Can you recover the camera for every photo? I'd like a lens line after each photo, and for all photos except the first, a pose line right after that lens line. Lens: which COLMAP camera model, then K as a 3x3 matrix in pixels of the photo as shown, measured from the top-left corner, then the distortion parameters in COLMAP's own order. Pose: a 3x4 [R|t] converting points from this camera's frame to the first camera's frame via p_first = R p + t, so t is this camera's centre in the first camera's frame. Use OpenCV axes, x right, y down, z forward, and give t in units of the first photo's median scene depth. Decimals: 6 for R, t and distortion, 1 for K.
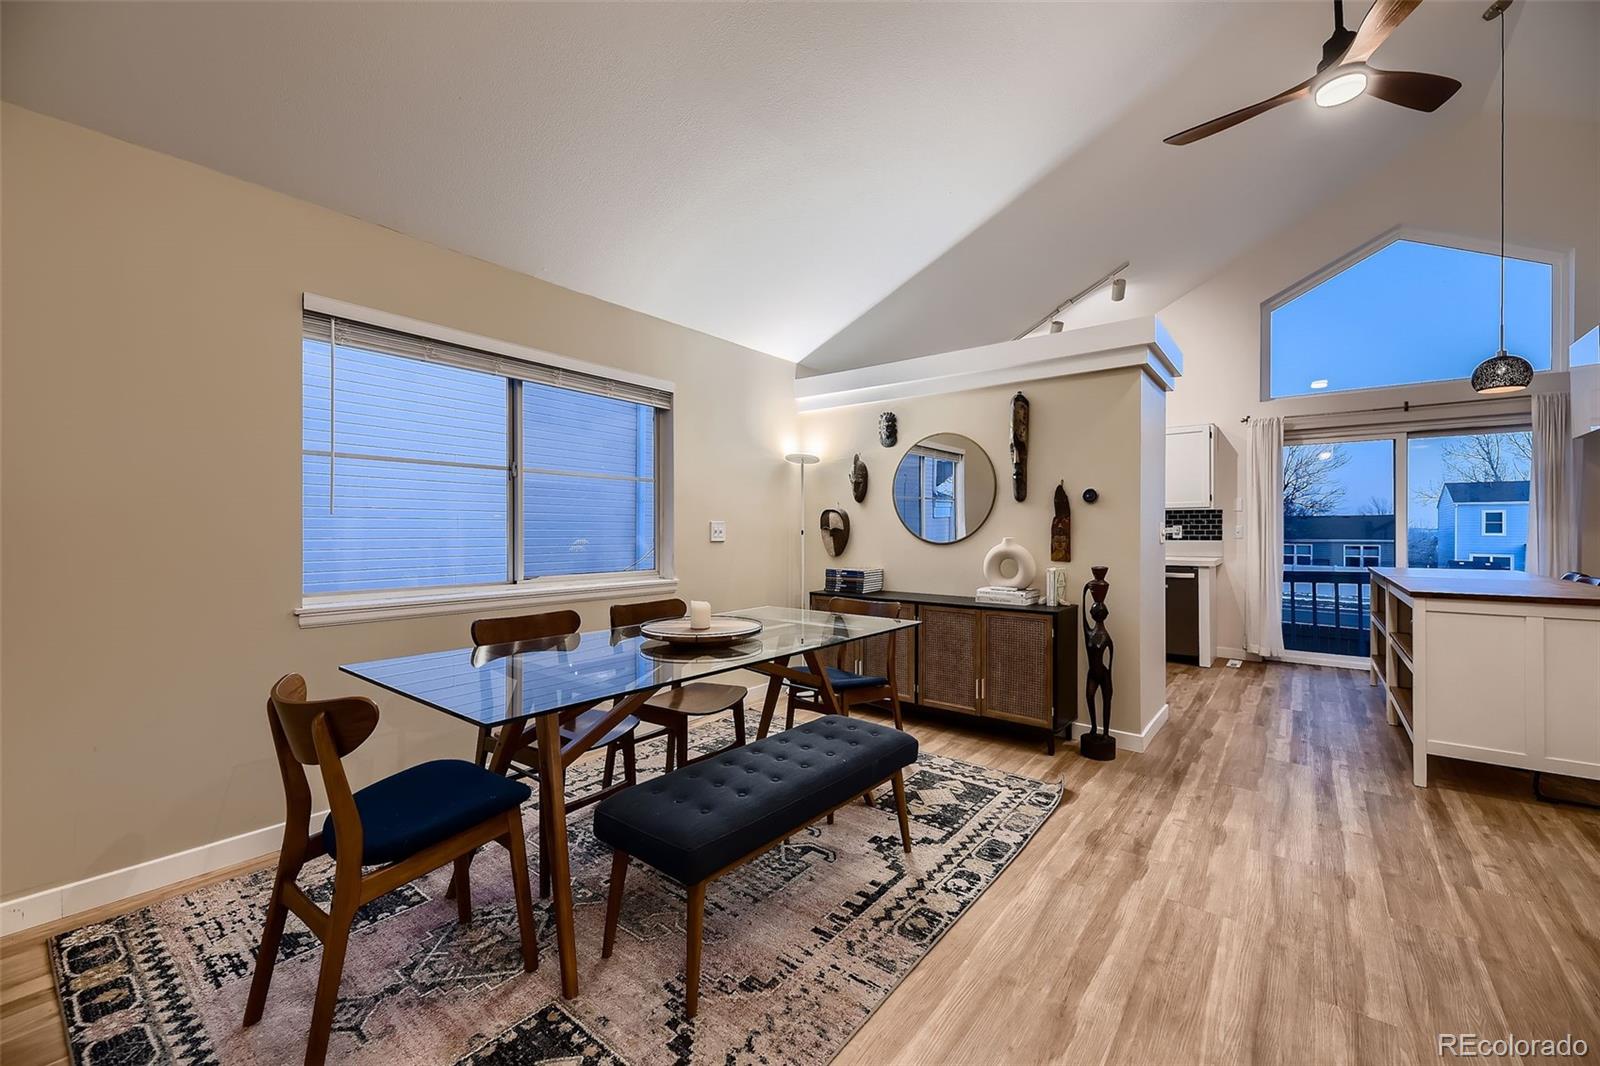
lens RADIAL K [[647.8, 0, 798.8], [0, 647.8, 532.0], [0, 0, 1]] dist [0.018507, -0.005214]
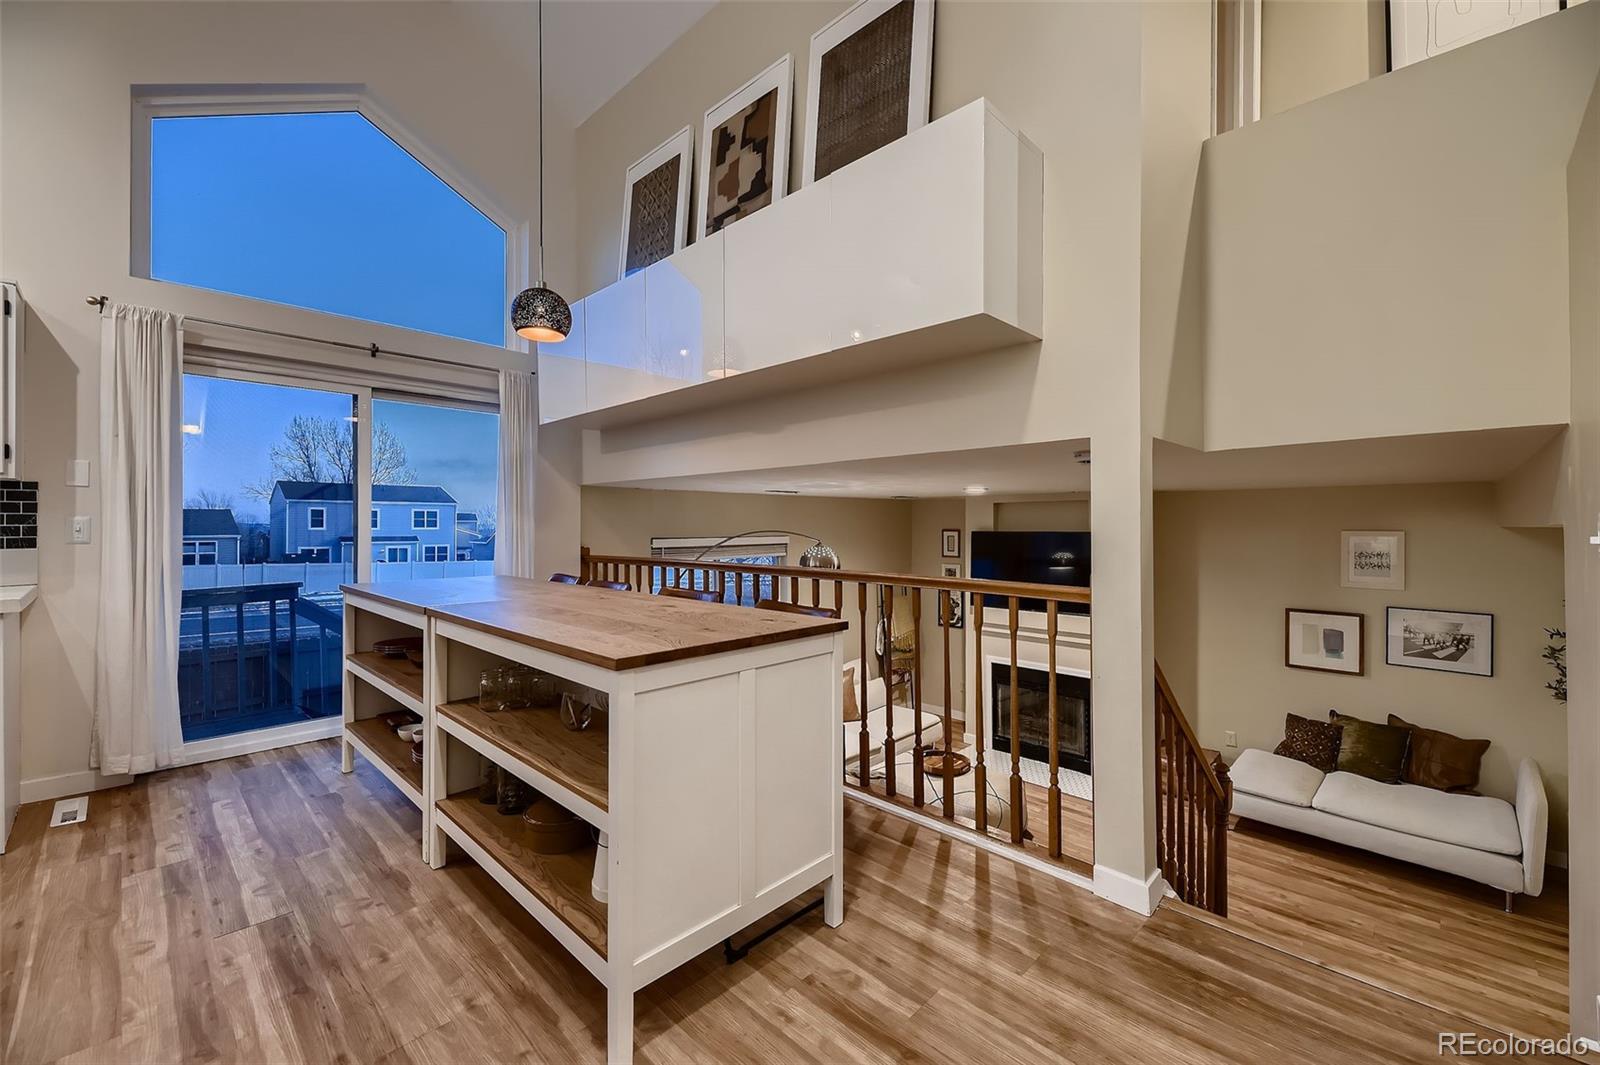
lens RADIAL K [[647.8, 0, 790.0], [0, 647.8, 520.2], [0, 0, 1]] dist [0.018507, -0.005214]
pose [[0.114245, 0.007404, 0.993425, 0.514268], [0.002925, 0.999965, -0.007789, -0.003608], [-0.993448, 0.003796, 0.114220, 0.867398]]
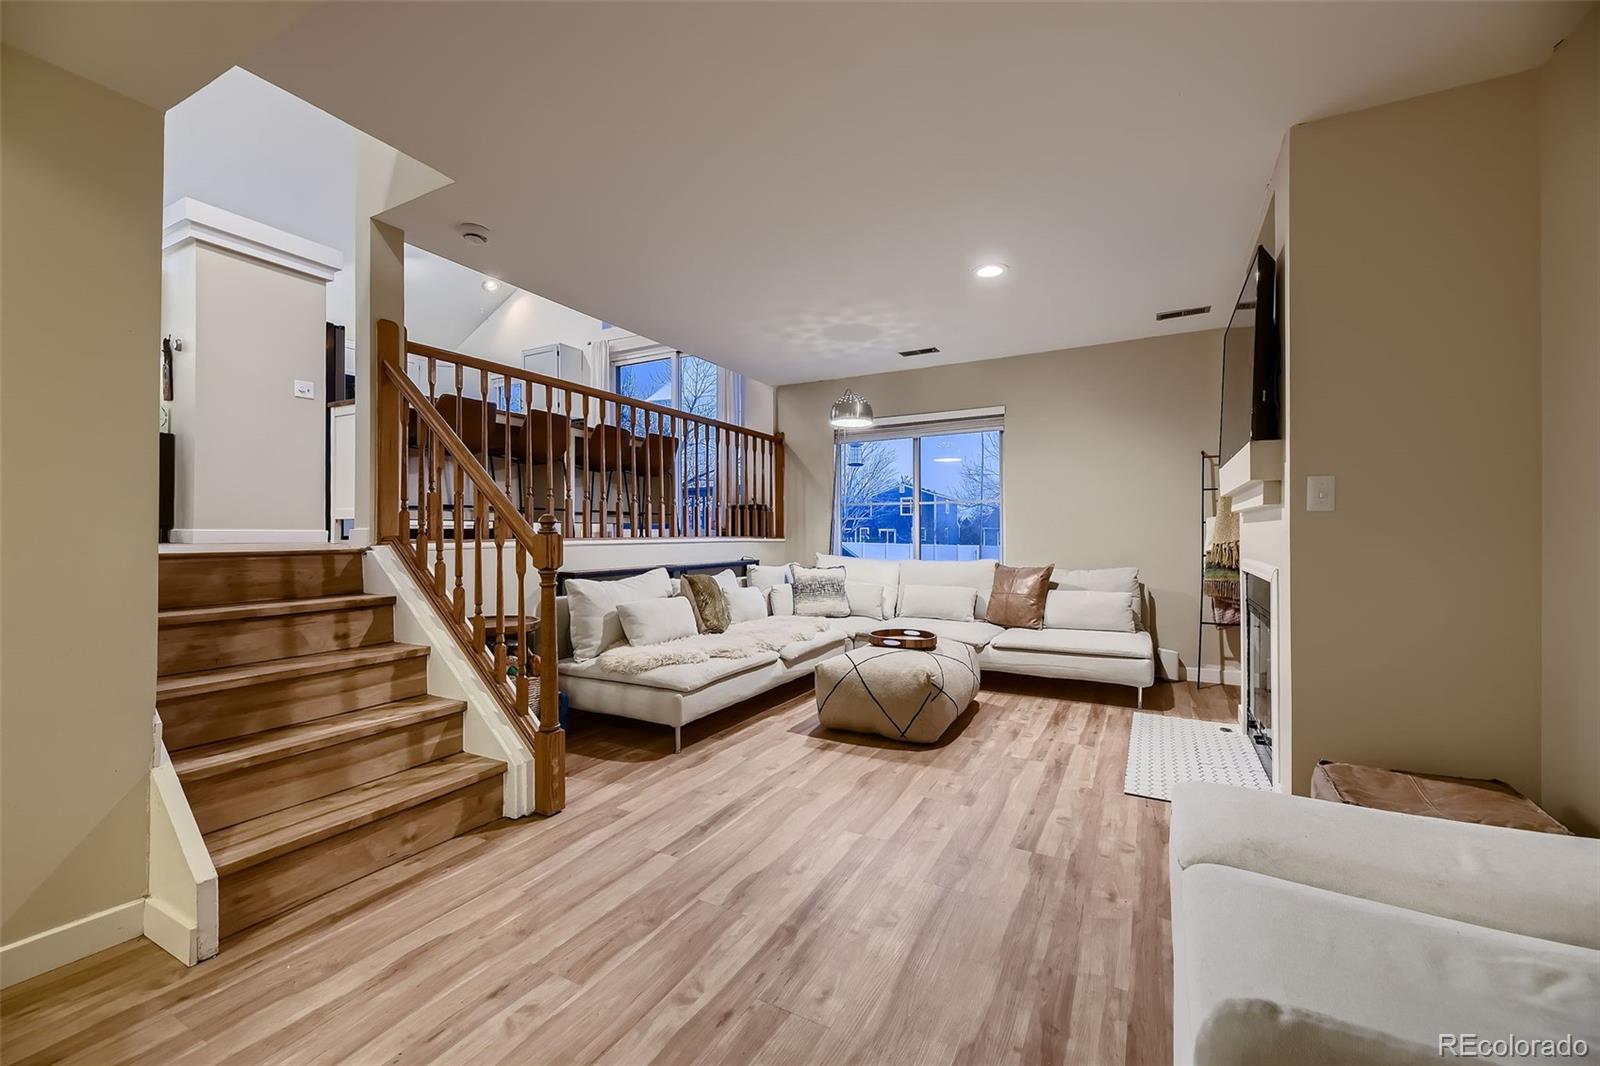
lens RADIAL K [[647.8, 0, 799.2], [0, 647.8, 531.4], [0, 0, 1]] dist [0.018507, -0.005214]
pose [[0.985210, 0.004760, 0.171285, 1.780550], [-0.003865, 0.999977, -0.005556, 0.394219], [-0.171308, 0.004812, 0.985206, -0.568477]]
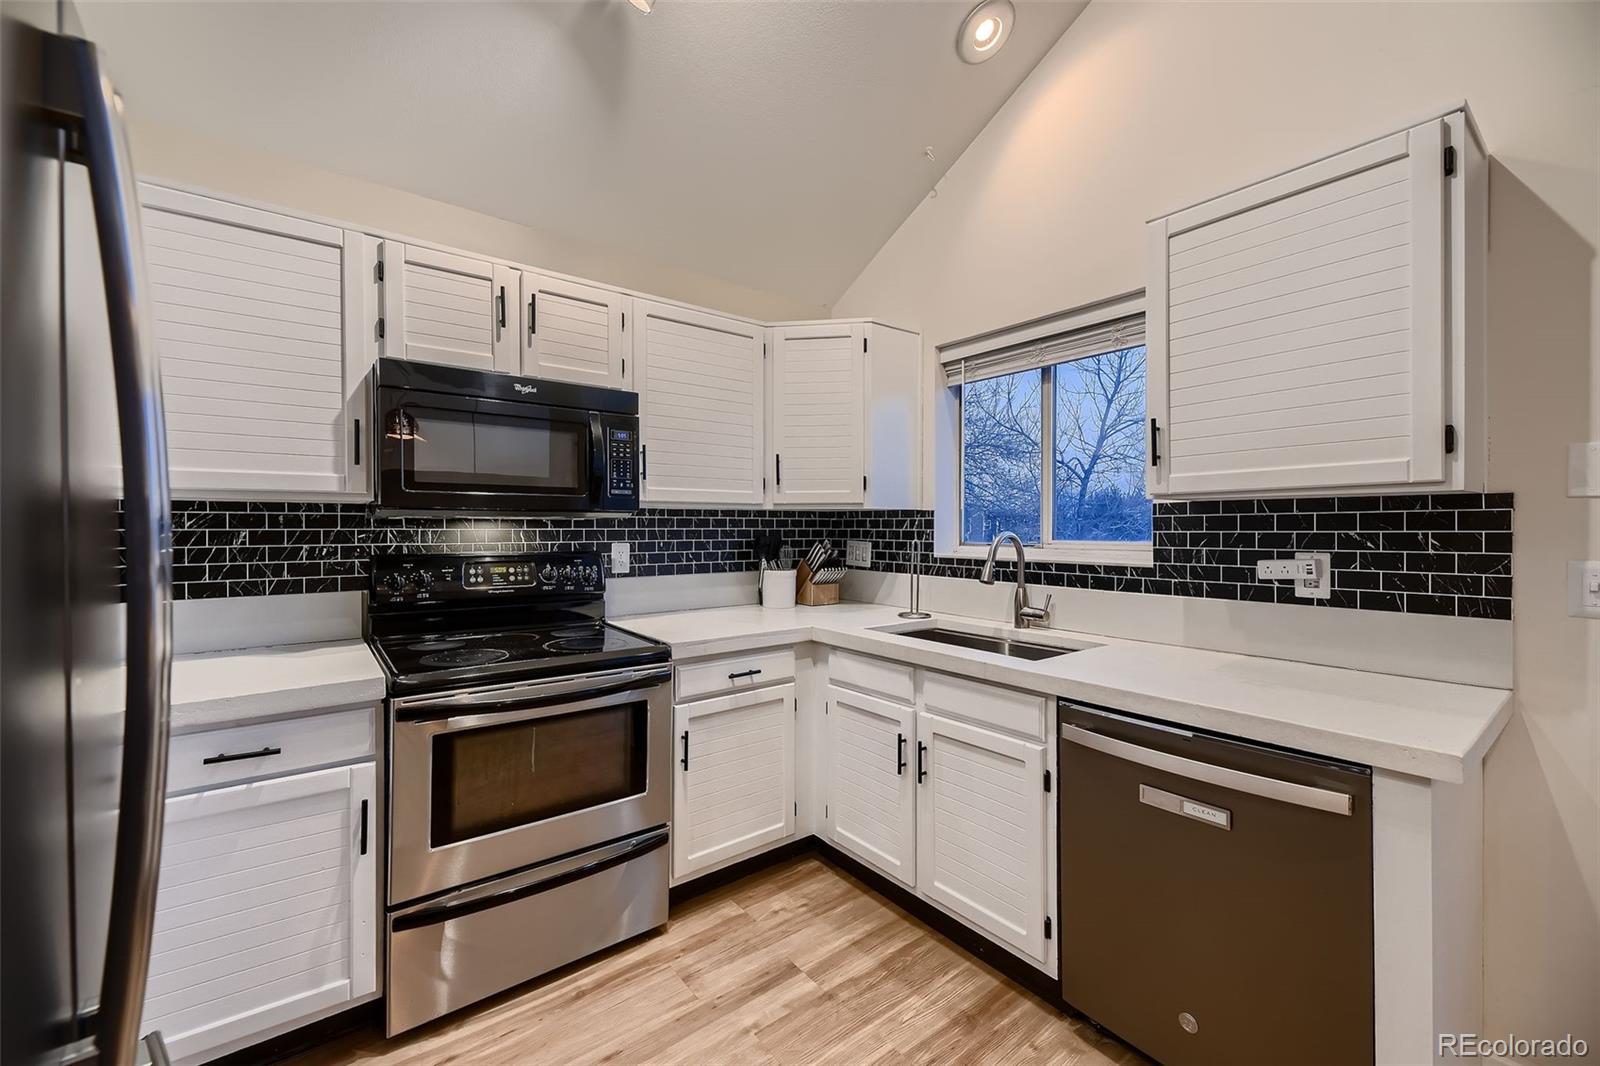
lens RADIAL K [[647.8, 0, 801.3], [0, 647.8, 530.8], [0, 0, 1]] dist [0.018507, -0.005214]
pose [[0.969693, -0.000657, -0.244324, 0.947475], [0.000717, 1.000000, 0.000154, -0.042322], [0.244324, -0.000324, 0.969694, 1.461723]]
